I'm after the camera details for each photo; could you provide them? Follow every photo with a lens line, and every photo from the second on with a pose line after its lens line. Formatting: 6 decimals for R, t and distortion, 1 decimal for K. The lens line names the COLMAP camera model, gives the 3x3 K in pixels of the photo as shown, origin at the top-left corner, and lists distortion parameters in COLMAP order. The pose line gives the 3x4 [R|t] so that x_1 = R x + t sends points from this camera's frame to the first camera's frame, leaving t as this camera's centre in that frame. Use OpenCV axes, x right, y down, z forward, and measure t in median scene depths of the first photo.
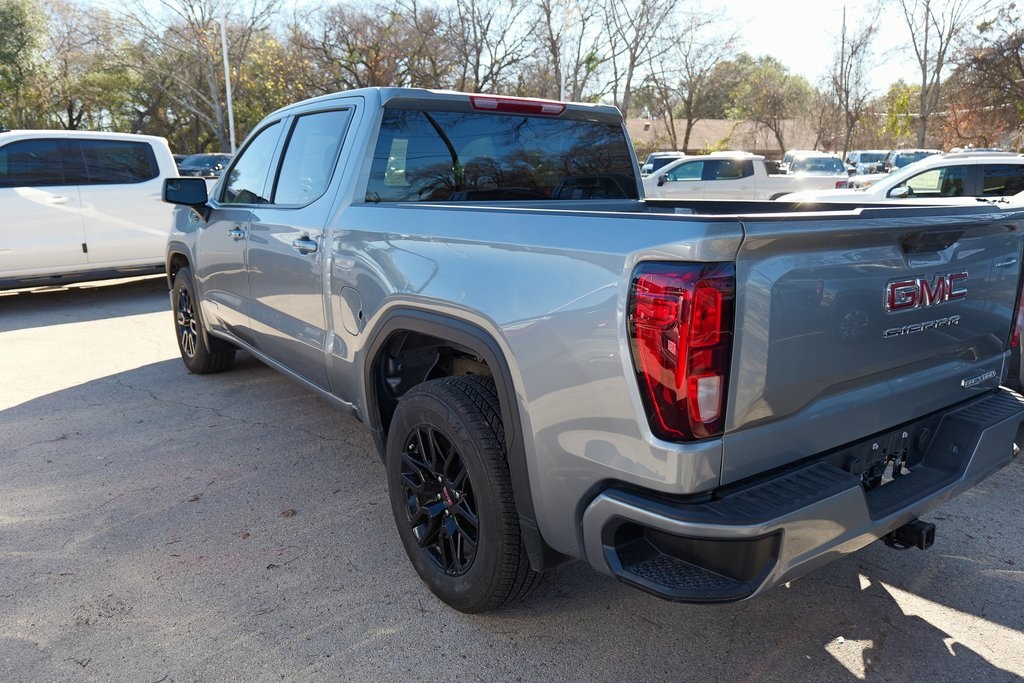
lens RADIAL K [[739.2, 0, 512.0], [0, 739.2, 341.5], [0, 0, 1]] dist [0.005568, 0.001823]
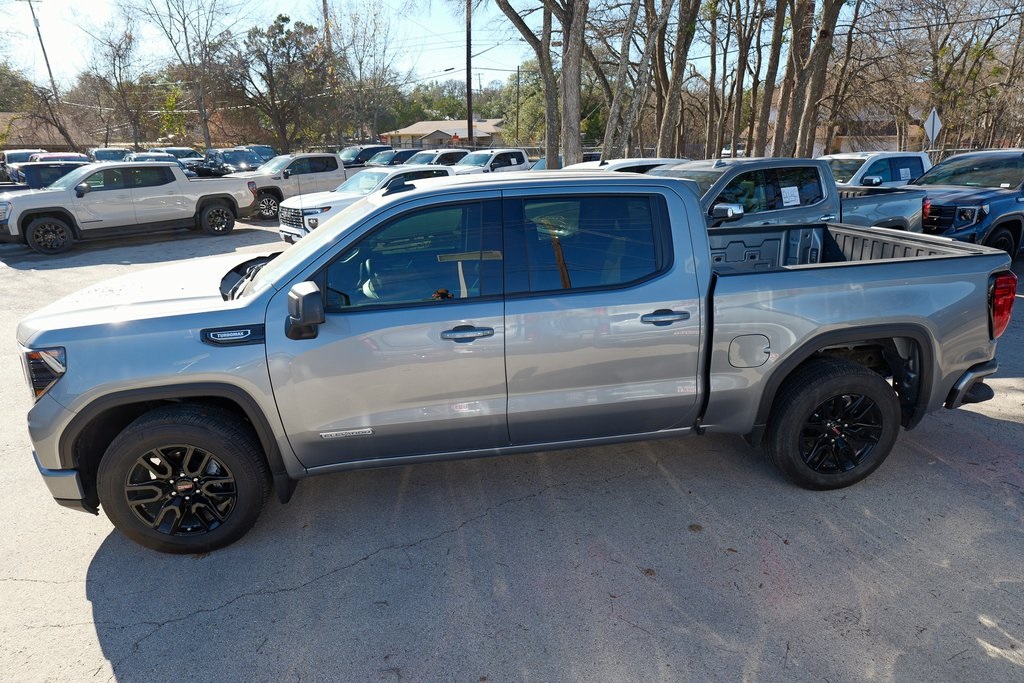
lens RADIAL K [[614.1, 0, 512.0], [0, 614.1, 341.5], [0, 0, 1]] dist [0.044183, -0.000594]
pose [[0.429679, -0.278784, 0.858869, -0.992958], [0.216175, 0.955247, 0.201919, -0.278837], [-0.876724, 0.098906, 0.470716, 0.591012]]
